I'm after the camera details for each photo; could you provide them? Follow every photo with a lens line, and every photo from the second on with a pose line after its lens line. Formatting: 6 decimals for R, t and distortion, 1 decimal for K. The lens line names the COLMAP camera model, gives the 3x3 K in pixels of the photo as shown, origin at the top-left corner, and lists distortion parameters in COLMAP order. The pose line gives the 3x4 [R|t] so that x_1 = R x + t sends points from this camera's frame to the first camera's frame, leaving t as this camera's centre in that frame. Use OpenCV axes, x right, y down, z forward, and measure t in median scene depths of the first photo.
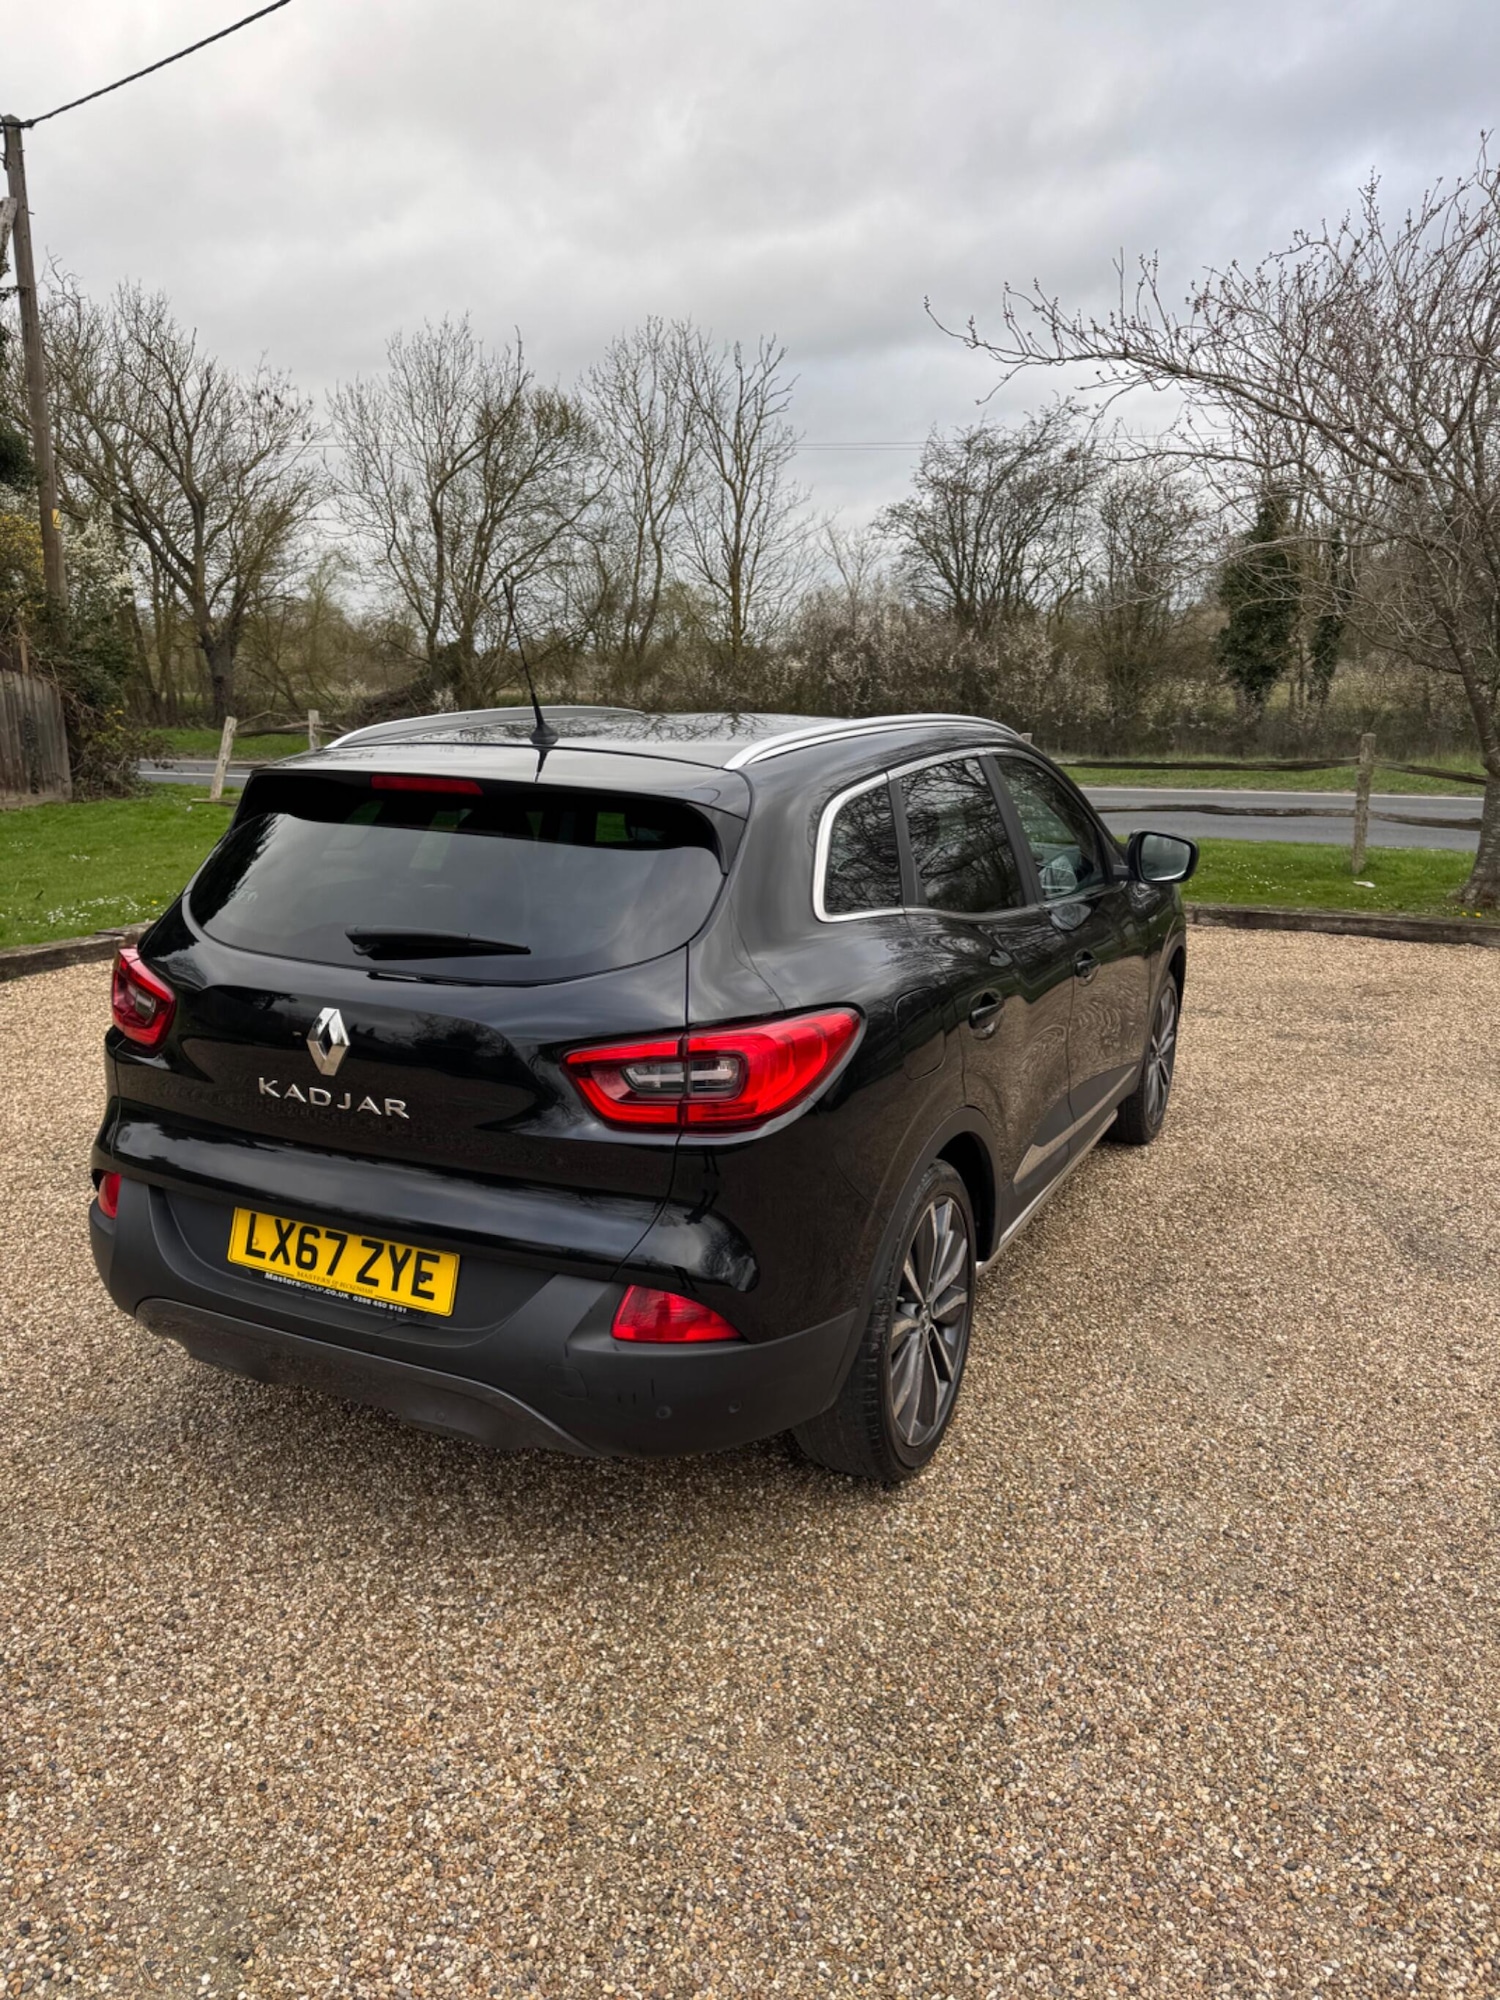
lens RADIAL K [[1429.6, 0, 750.0], [0, 1429.6, 1000.0], [0, 0, 1]] dist [0.049774, -0.062011]
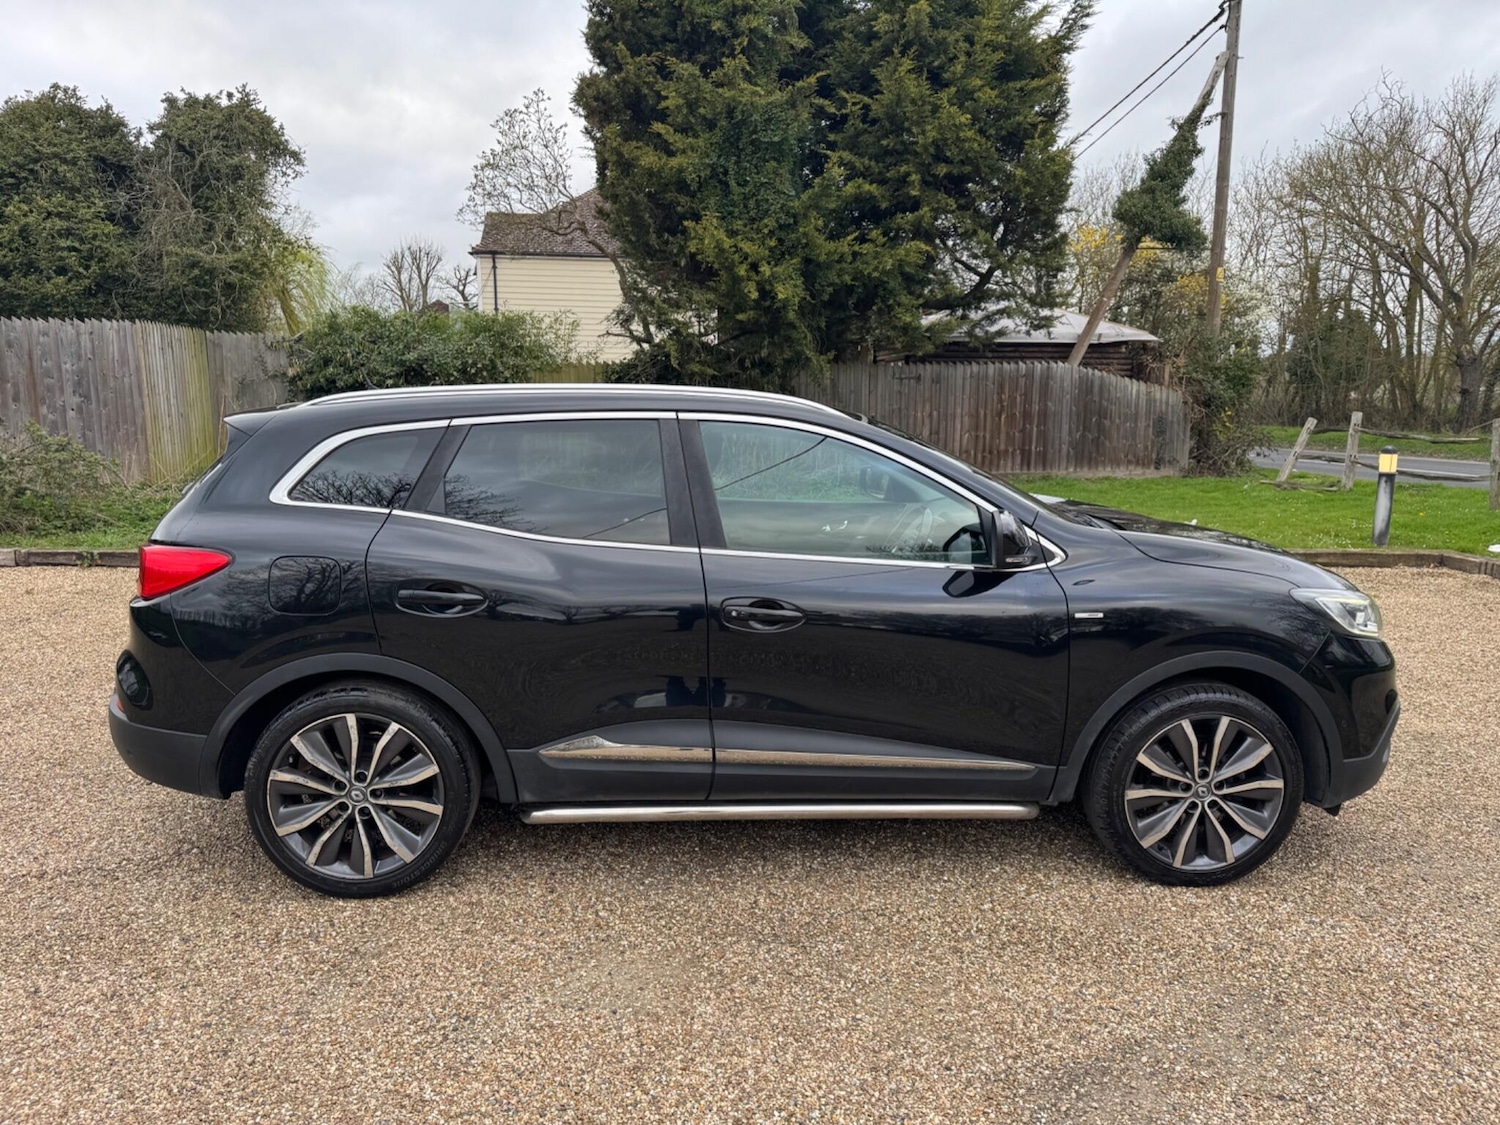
lens RADIAL K [[1062.8, 0, 756.5], [0, 1062.8, 561.8], [0, 0, 1]] dist [0.037388, -0.046588]
pose [[0.500448, 0.125731, -0.856589, 0.109734], [-0.181778, 0.982604, 0.038026, -0.011362], [0.846468, 0.136679, 0.514597, 0.070843]]
